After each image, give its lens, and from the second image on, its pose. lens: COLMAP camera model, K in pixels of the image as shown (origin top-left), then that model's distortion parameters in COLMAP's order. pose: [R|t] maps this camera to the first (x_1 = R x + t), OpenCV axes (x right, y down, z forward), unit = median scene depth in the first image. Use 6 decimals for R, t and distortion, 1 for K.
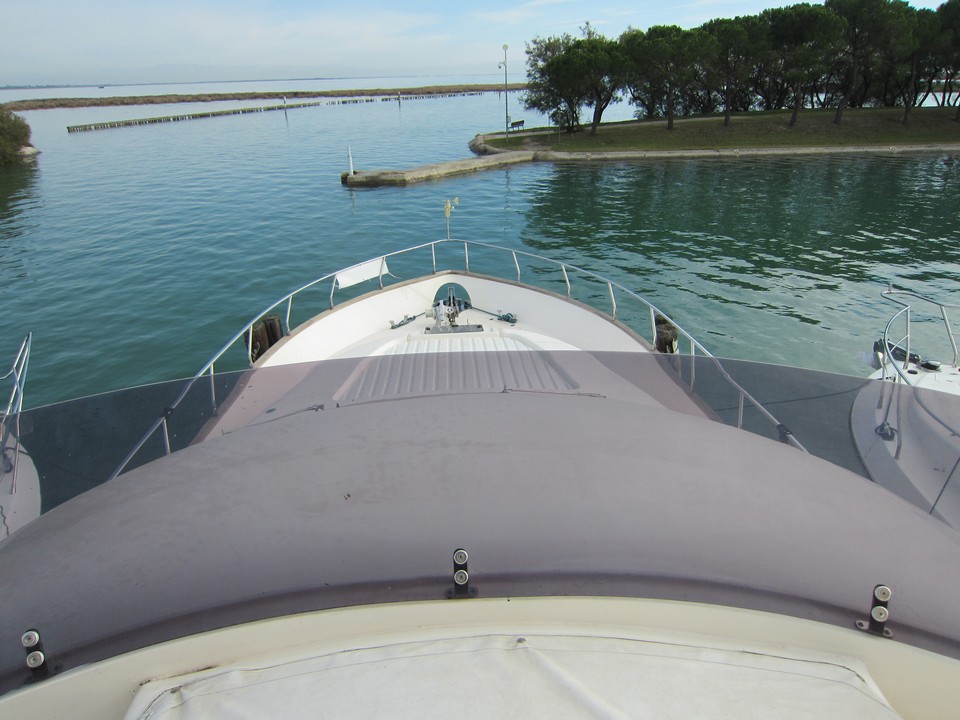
lens RADIAL K [[680.4, 0, 479.9], [0, 680.4, 360.7], [0, 0, 1]] dist [-0.031541, 0.013728]
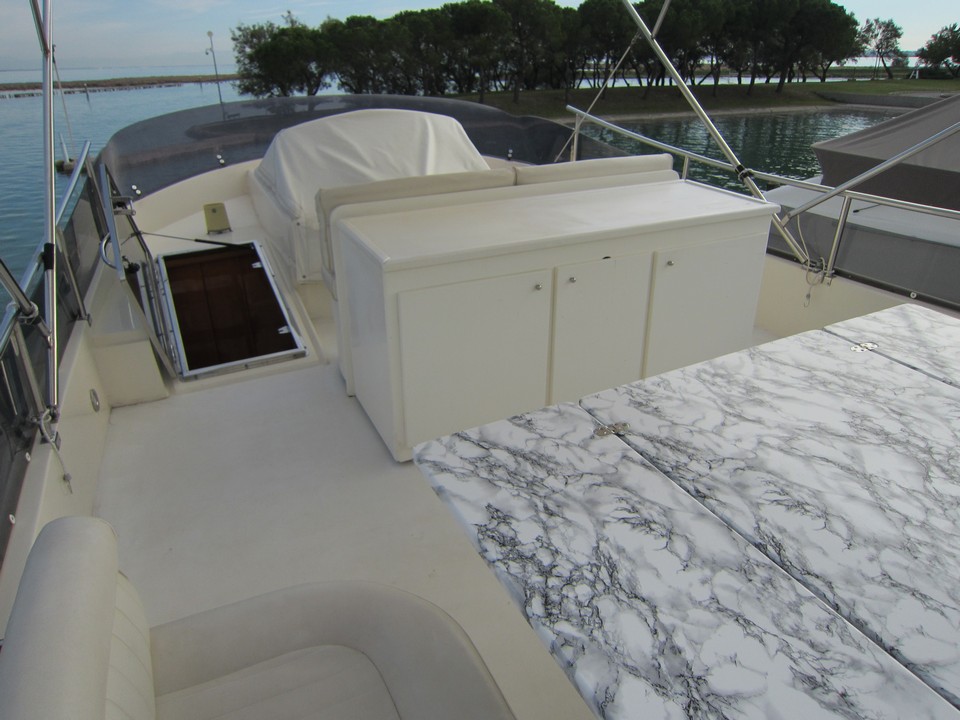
lens RADIAL K [[680.4, 0, 474.2], [0, 680.4, 359.7], [0, 0, 1]] dist [-0.031541, 0.013728]
pose [[0.924236, -0.145989, 0.352811, -0.023869], [0.142768, 0.989127, 0.035290, 0.042453], [-0.354127, 0.017754, 0.935029, -0.079739]]
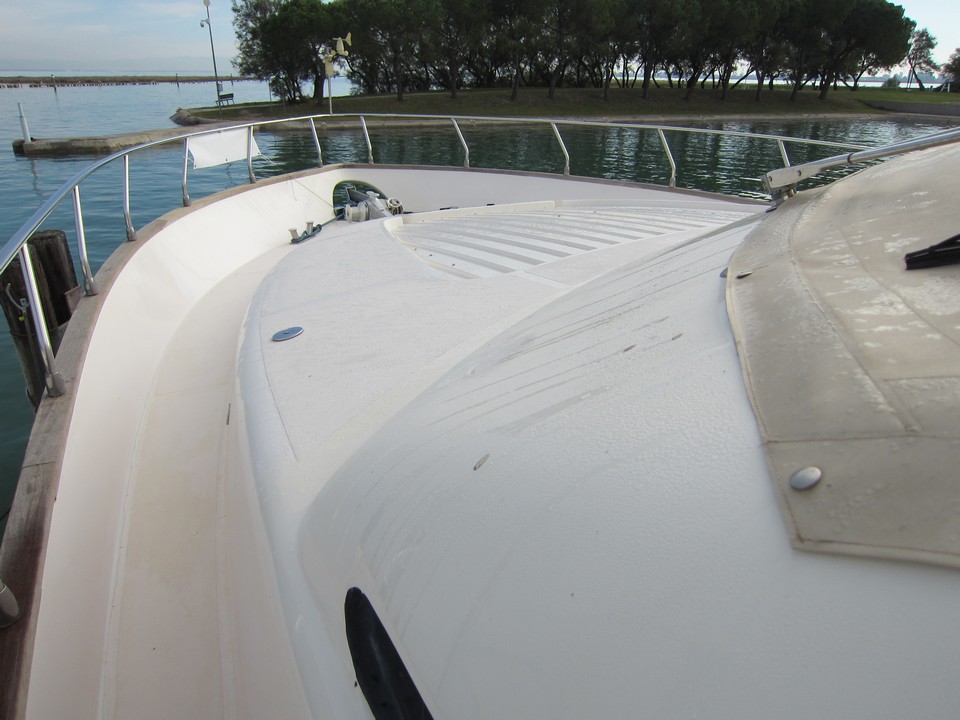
lens RADIAL K [[680.4, 0, 476.9], [0, 680.4, 359.8], [0, 0, 1]] dist [-0.031541, 0.013728]
pose [[0.908691, -0.129208, 0.396971, -0.047880], [0.130311, 0.991175, 0.024321, 0.011630], [-0.396610, 0.029630, 0.917509, 0.089082]]
